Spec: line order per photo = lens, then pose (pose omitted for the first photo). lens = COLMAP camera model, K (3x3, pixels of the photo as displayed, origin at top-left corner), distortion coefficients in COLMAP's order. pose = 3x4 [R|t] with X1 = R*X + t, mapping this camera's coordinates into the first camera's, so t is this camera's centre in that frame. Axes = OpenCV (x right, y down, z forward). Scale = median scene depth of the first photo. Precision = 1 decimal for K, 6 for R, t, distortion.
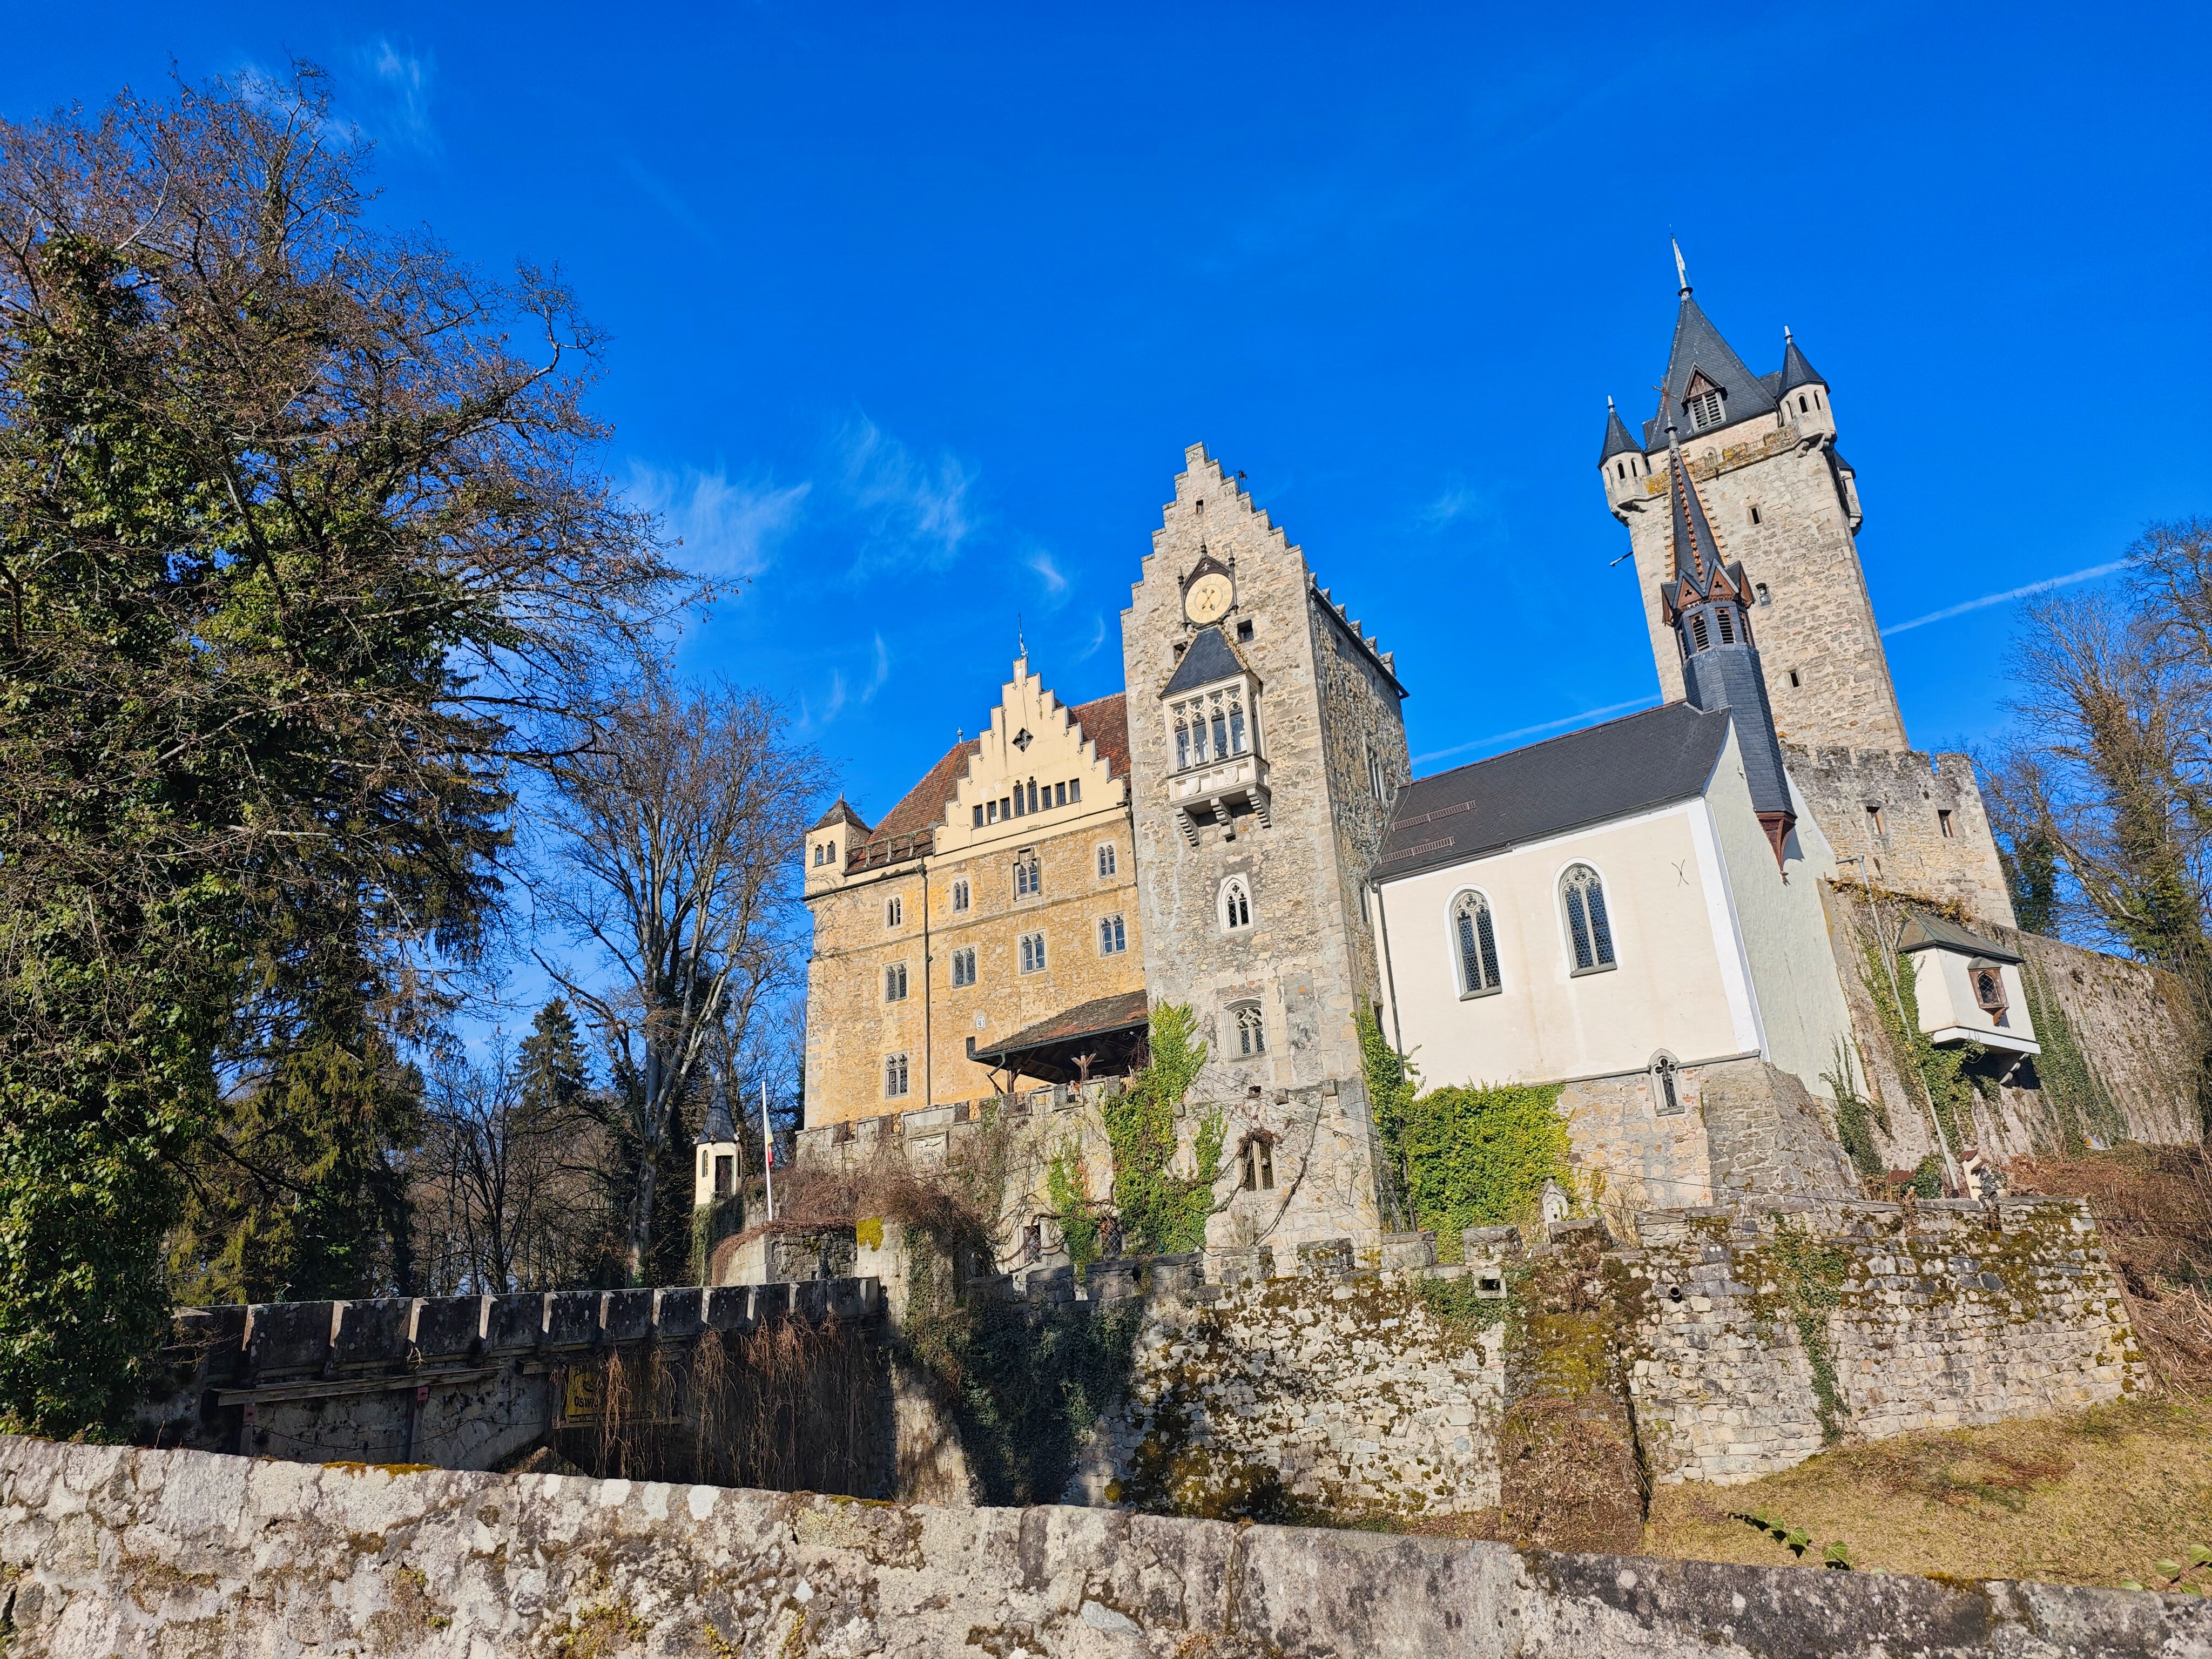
lens RADIAL K [[1474.6, 0, 1097.7], [0, 1474.6, 838.6], [0, 0, 1]] dist [0.040347, -0.042308]
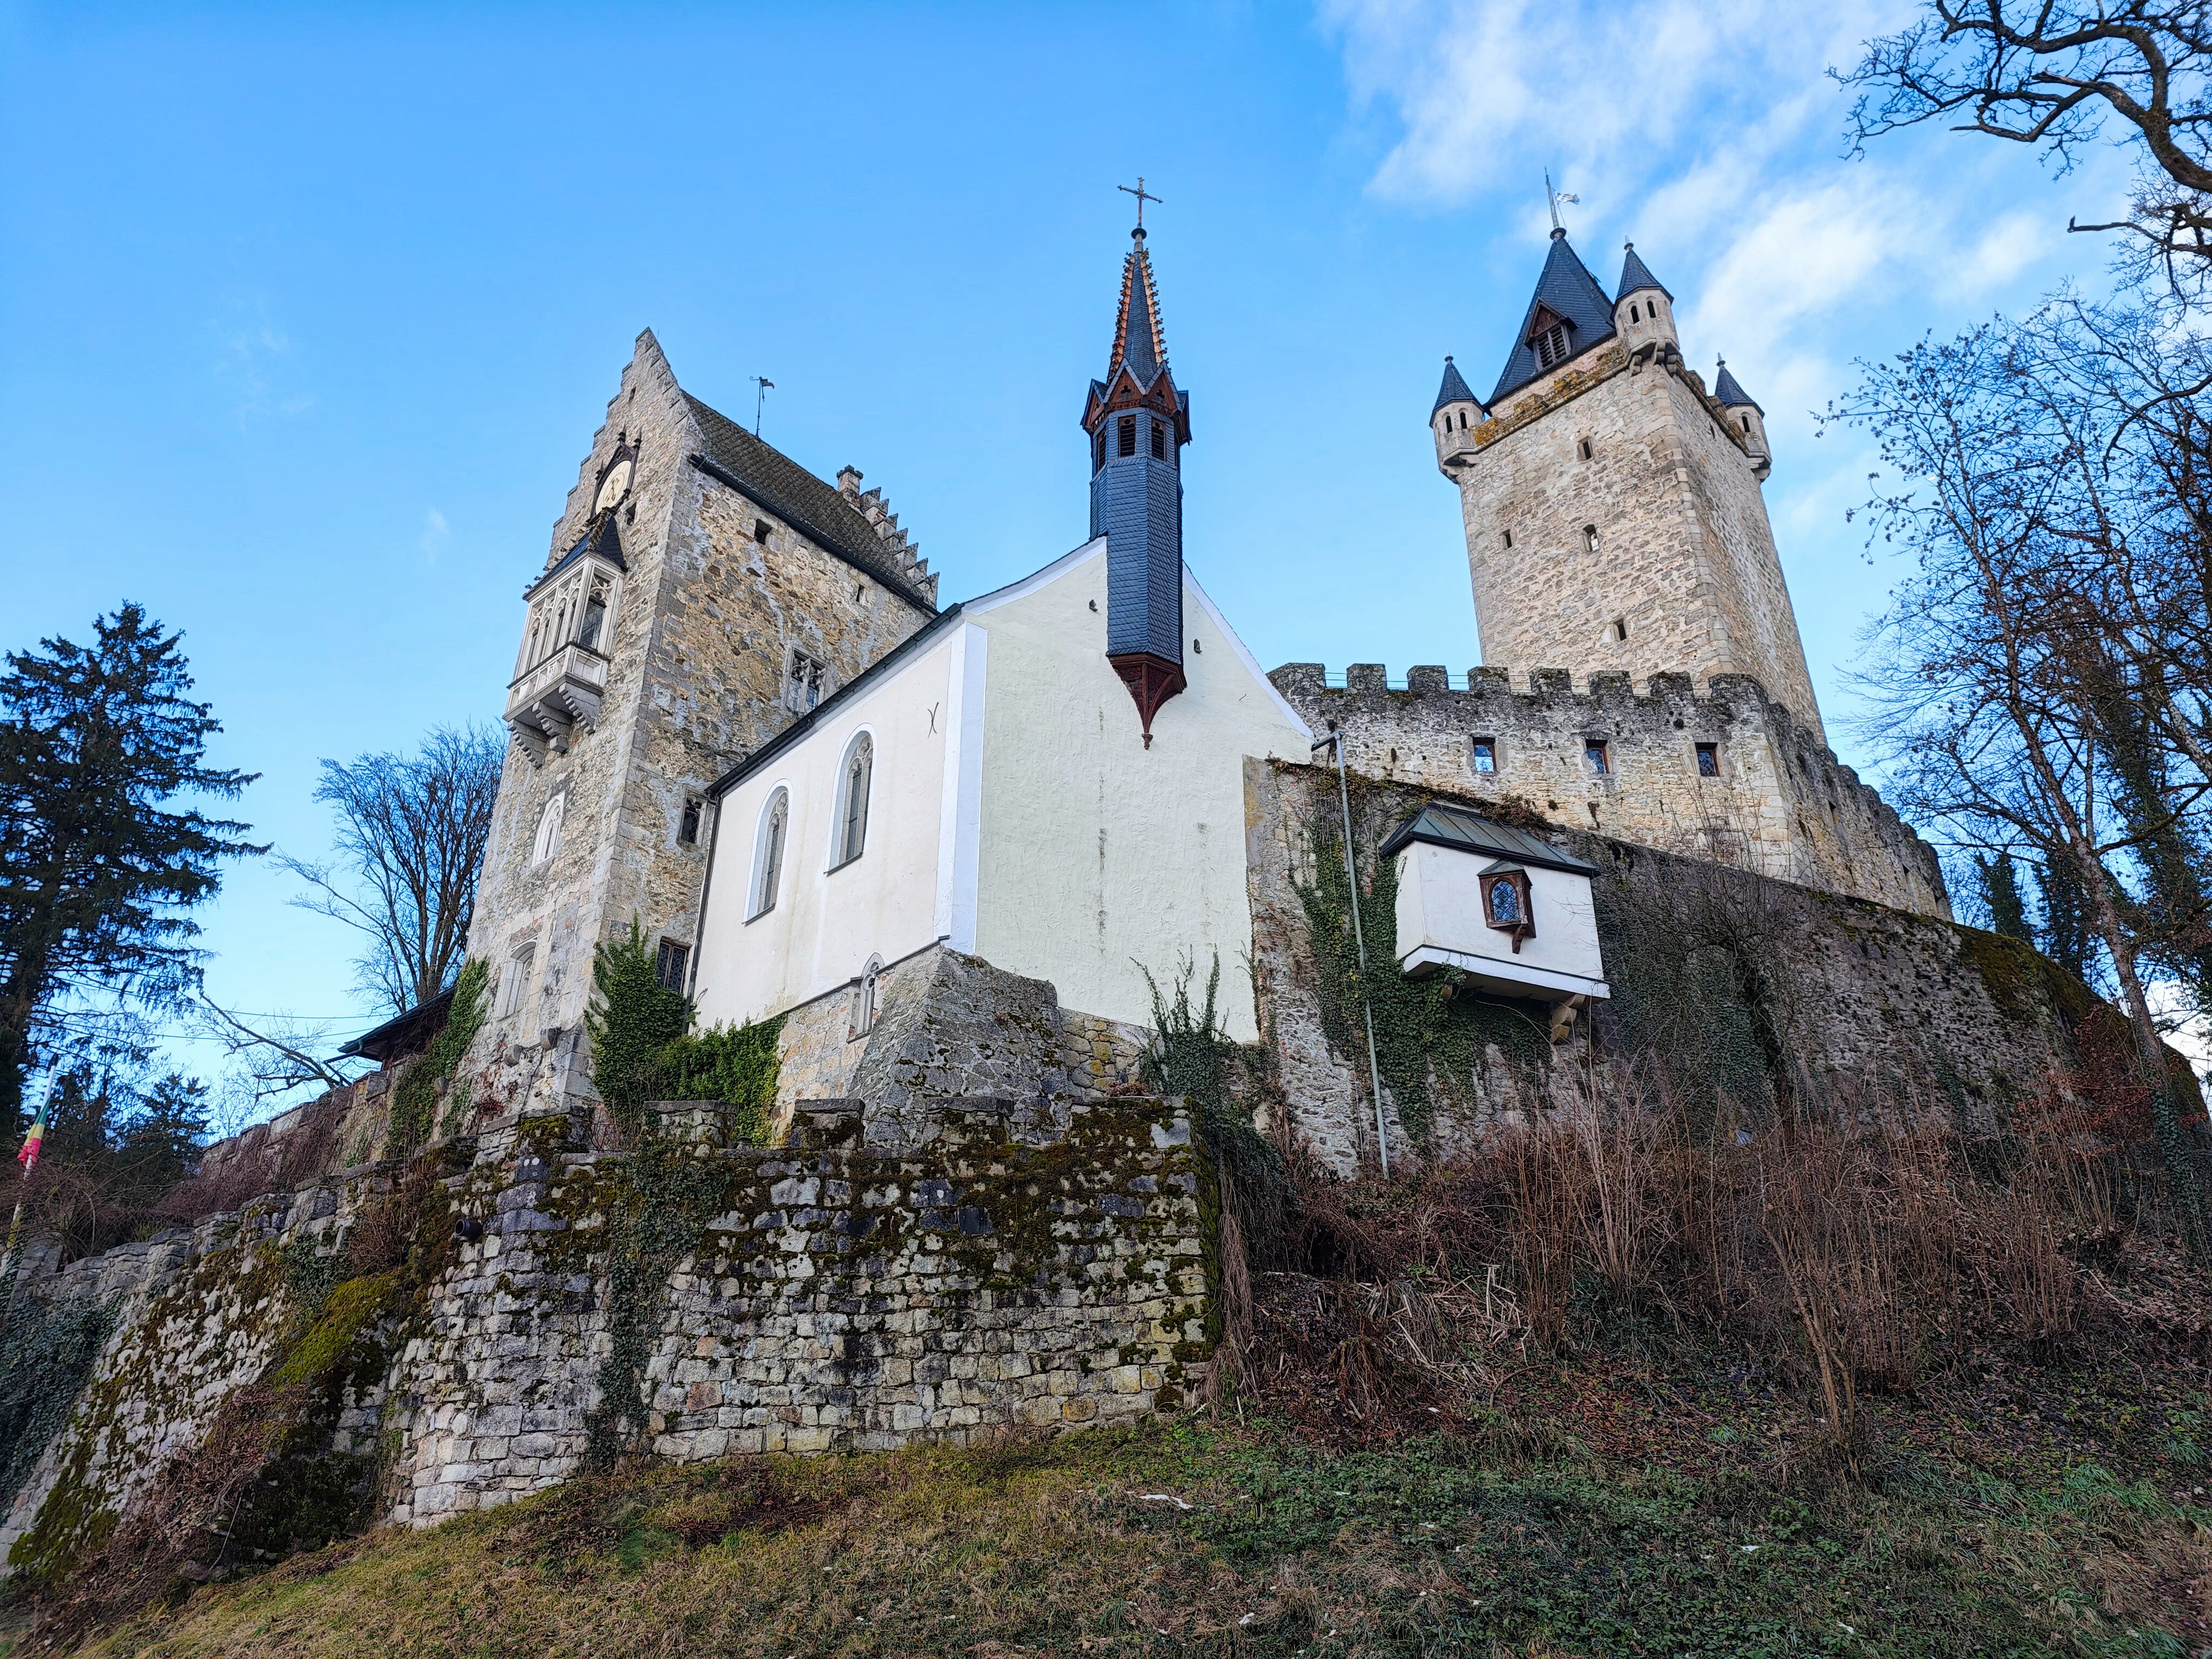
lens RADIAL K [[1474.6, 0, 1097.7], [0, 1474.6, 838.6], [0, 0, 1]] dist [0.040347, -0.042308]
pose [[0.981217, -0.040507, -0.188609, 0.565672], [0.018558, 0.992992, -0.116715, 0.156020], [0.192015, 0.111022, 0.975092, 0.290585]]
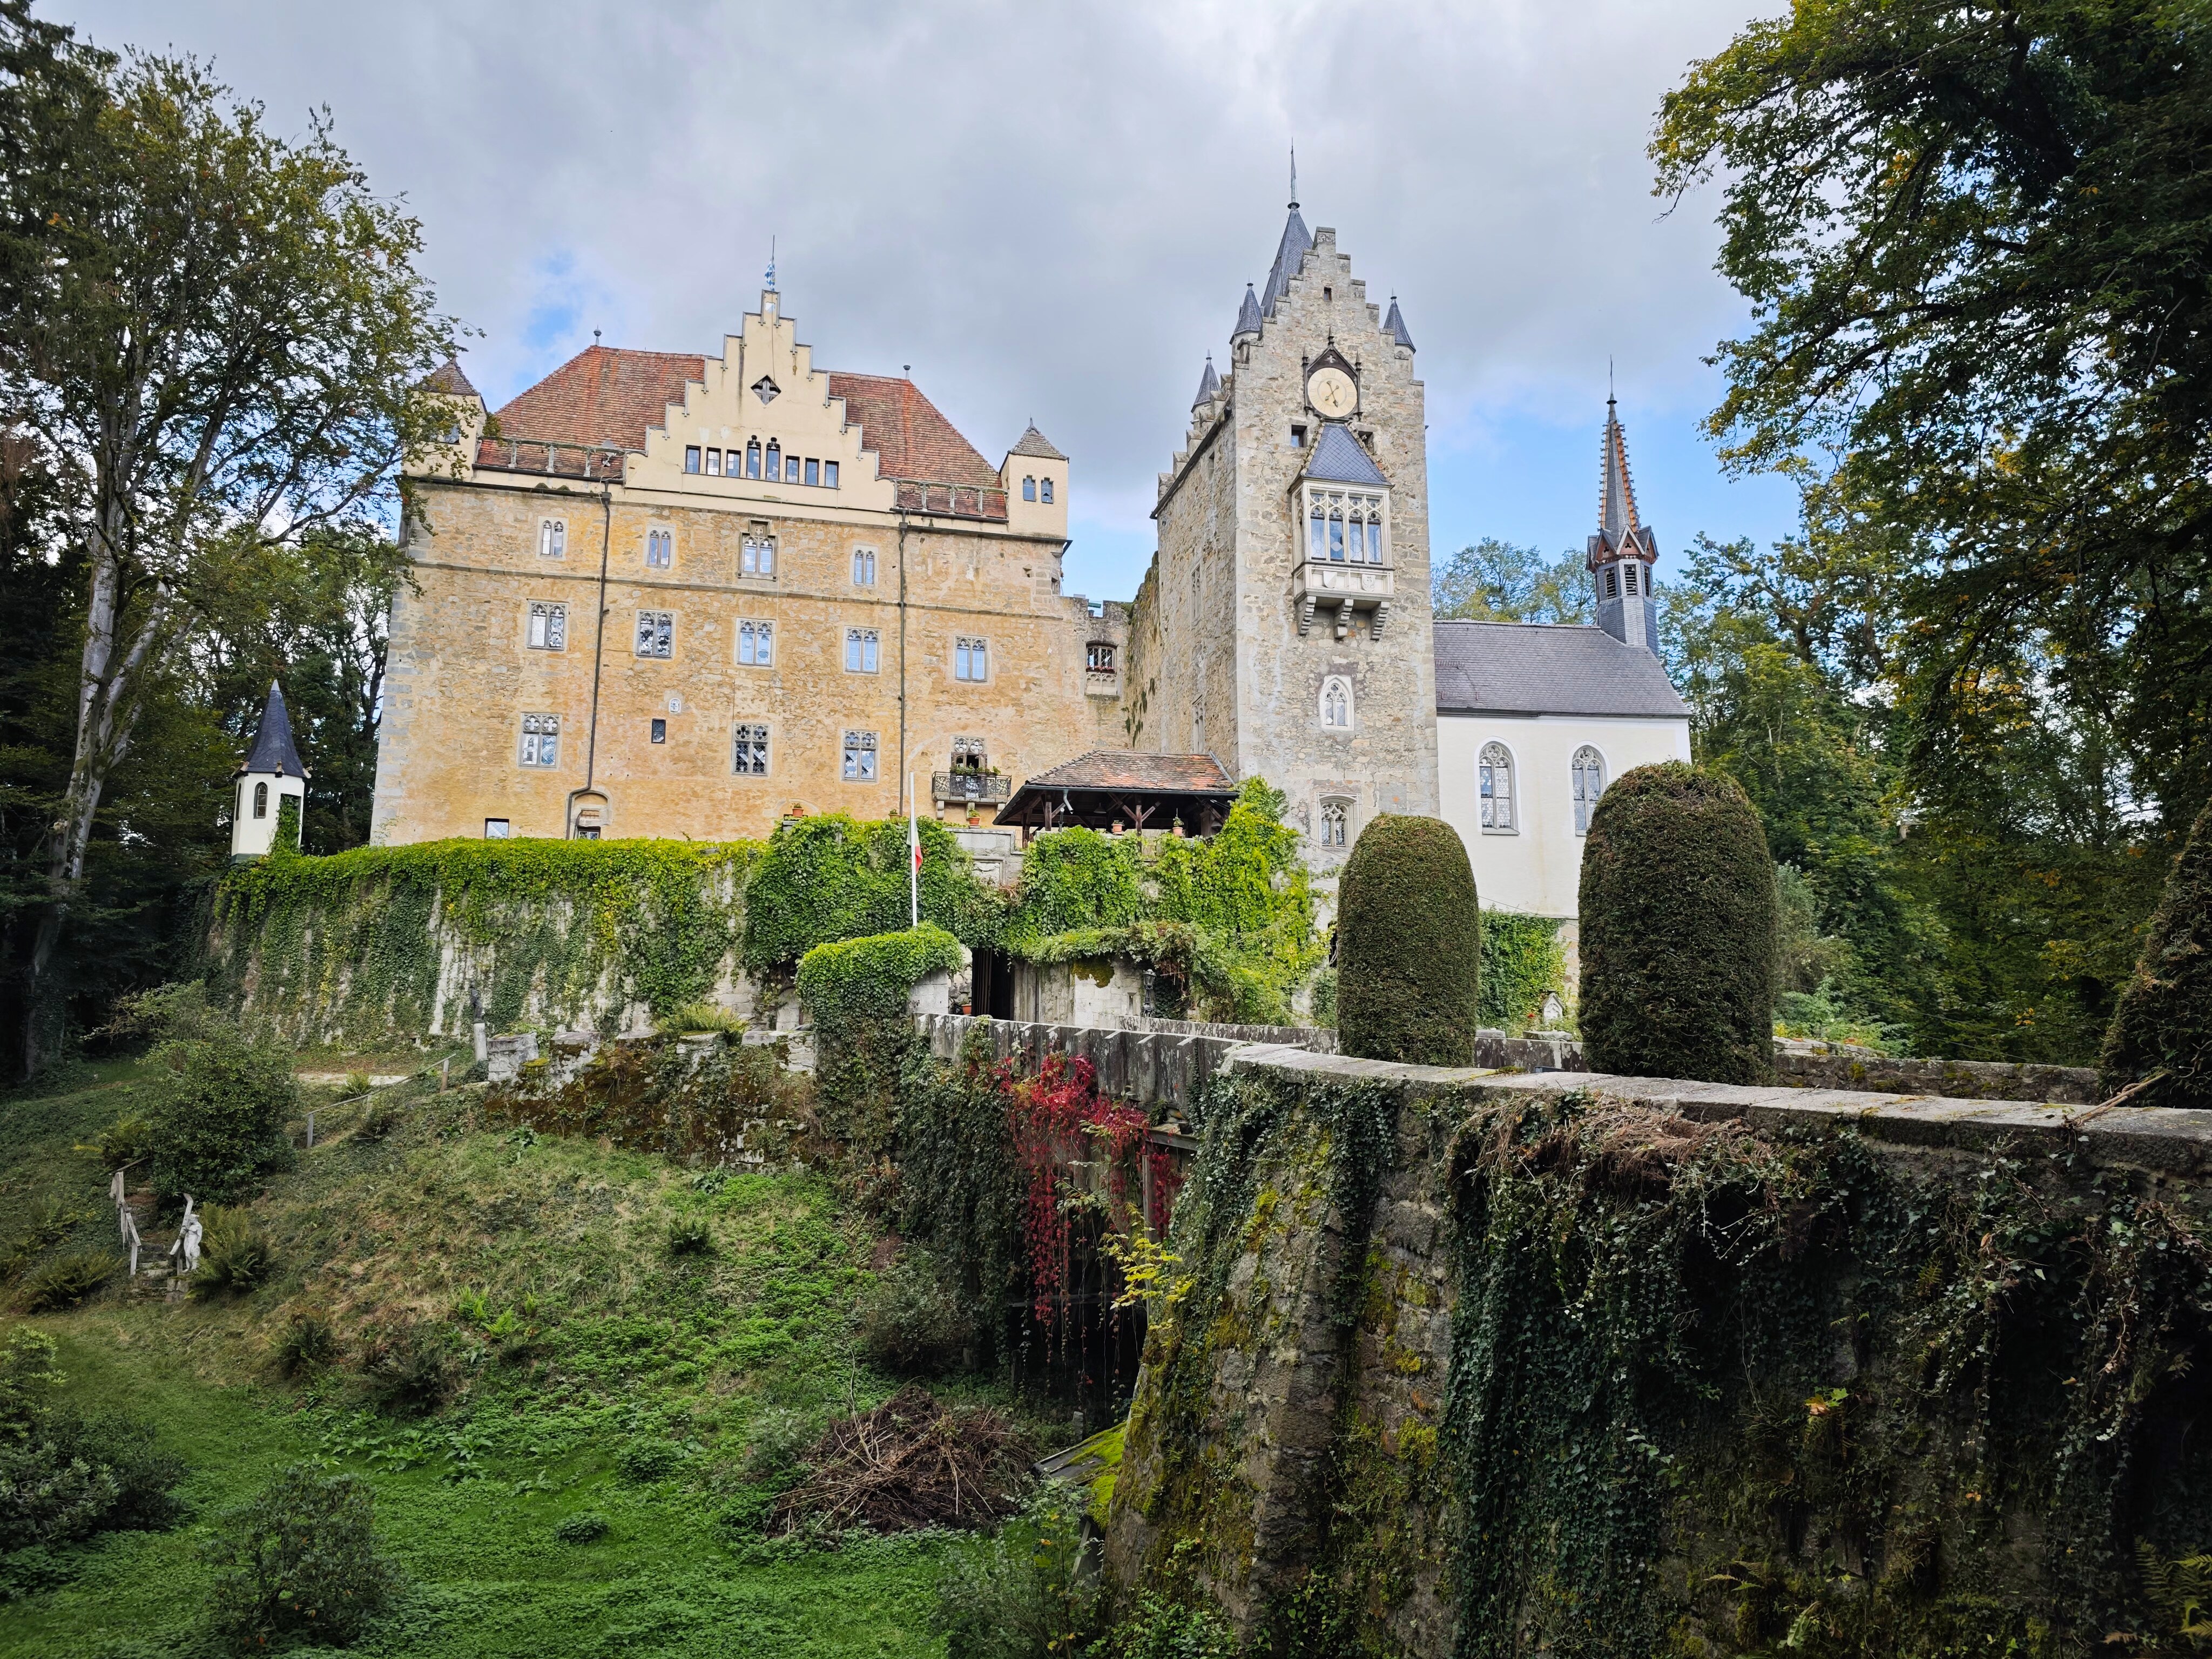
lens RADIAL K [[1474.0, 0, 1087.6], [0, 1474.0, 826.1], [0, 0, 1]] dist [0.041114, -0.043717]
pose [[0.719372, 0.176578, 0.671806, -0.762618], [-0.283502, 0.957567, 0.051887, 0.130460], [-0.634137, -0.227785, 0.738907, 0.335226]]
